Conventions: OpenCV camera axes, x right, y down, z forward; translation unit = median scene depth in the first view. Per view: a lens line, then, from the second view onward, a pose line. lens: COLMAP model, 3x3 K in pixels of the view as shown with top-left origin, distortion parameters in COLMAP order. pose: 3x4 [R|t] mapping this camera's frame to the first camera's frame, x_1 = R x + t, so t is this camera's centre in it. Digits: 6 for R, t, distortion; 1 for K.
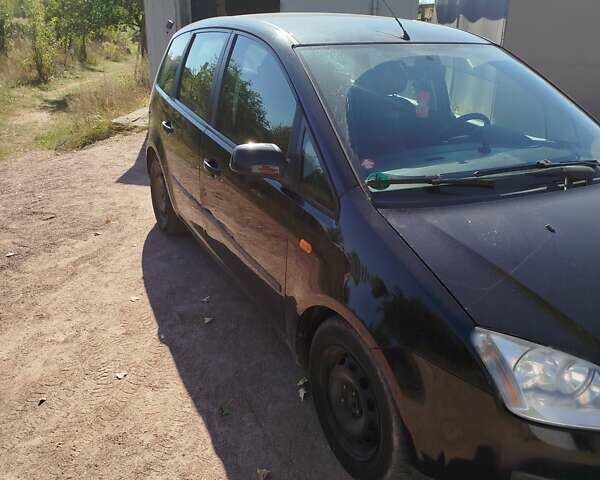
lens RADIAL K [[620.2, 0, 300.0], [0, 620.2, 240.0], [0, 0, 1]] dist [0.018779, 0.025163]
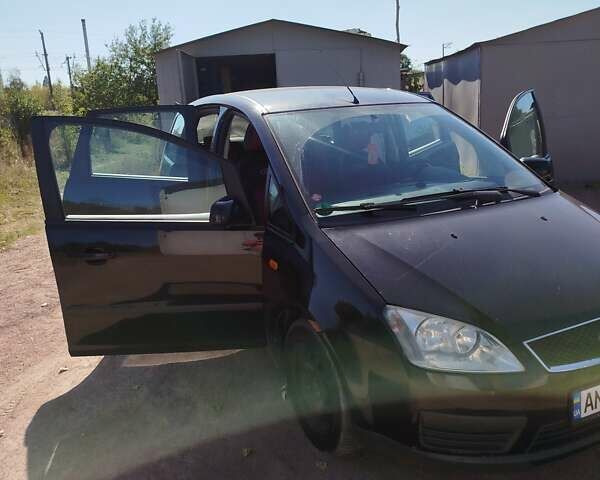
lens RADIAL K [[662.4, 0, 300.0], [0, 662.4, 240.0], [0, 0, 1]] dist [0.054201, -0.005904]
pose [[0.996753, -0.056072, -0.057791, 0.137658], [0.048386, 0.990755, -0.126739, 0.127649], [0.064363, 0.123531, 0.990251, -0.331066]]
